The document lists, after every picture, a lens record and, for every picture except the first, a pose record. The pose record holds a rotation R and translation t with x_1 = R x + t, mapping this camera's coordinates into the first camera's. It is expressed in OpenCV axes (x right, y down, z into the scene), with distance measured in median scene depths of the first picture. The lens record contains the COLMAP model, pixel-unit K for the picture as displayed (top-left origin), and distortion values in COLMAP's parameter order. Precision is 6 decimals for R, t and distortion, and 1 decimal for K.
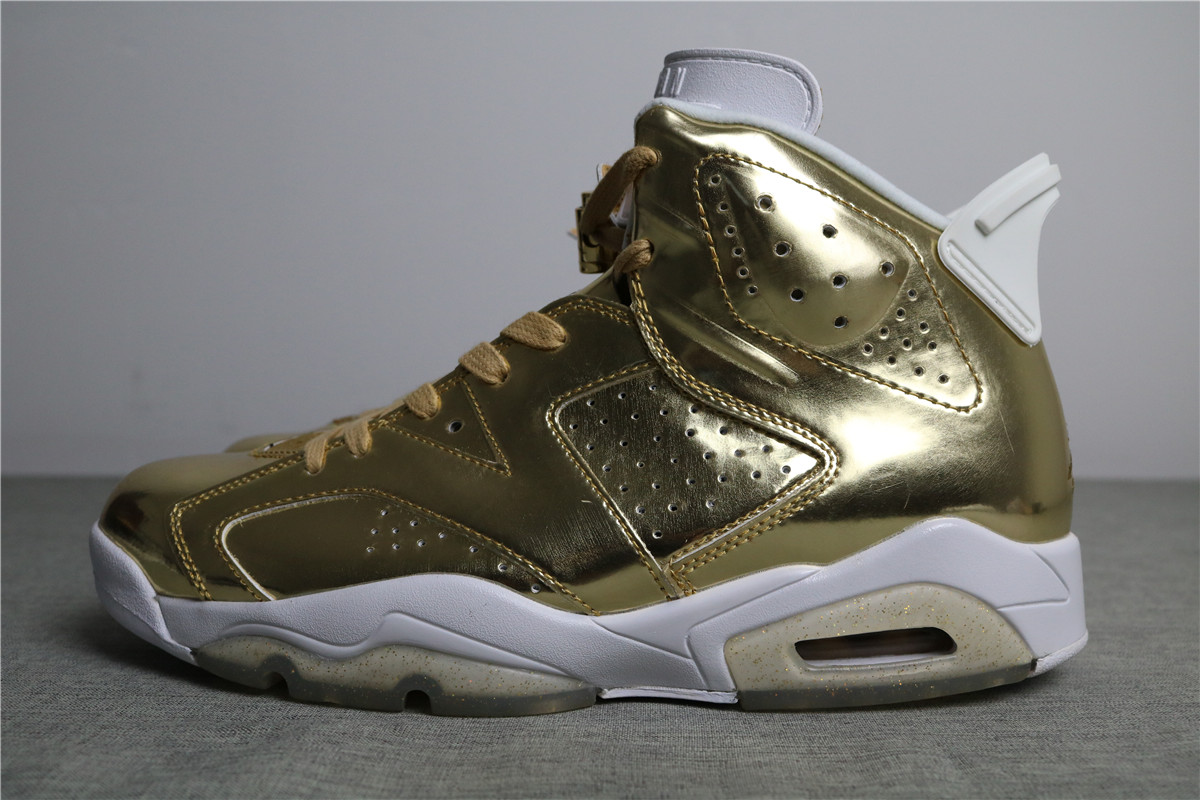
lens RADIAL K [[1264.2, 0, 595.6], [0, 1264.2, 396.6], [0, 0, 1]] dist [-0.122312, 0.000000]
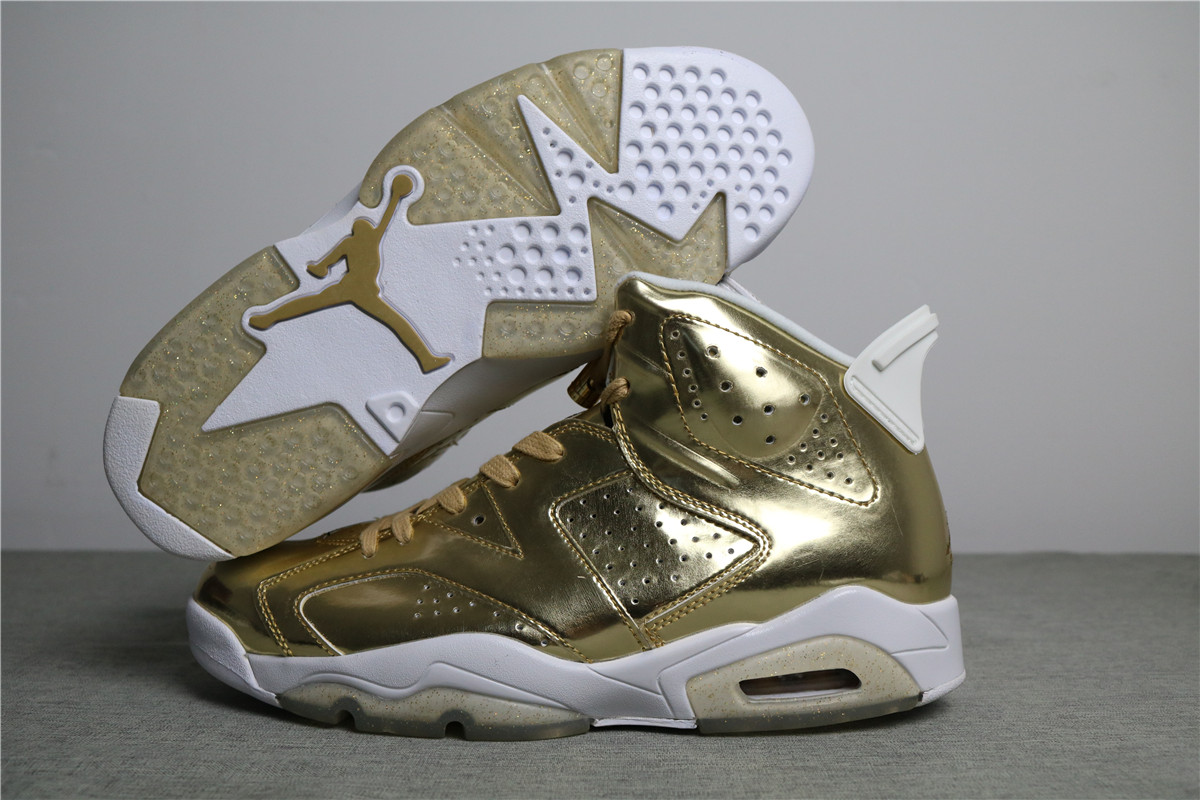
lens RADIAL K [[1264.2, 0, 591.6], [0, 1264.2, 395.3], [0, 0, 1]] dist [-0.122312, 0.000000]
pose [[0.999645, -0.008882, 0.025128, -0.027649], [0.010130, 0.998700, -0.049959, -0.041224], [-0.024651, 0.050195, 0.998435, -0.330966]]
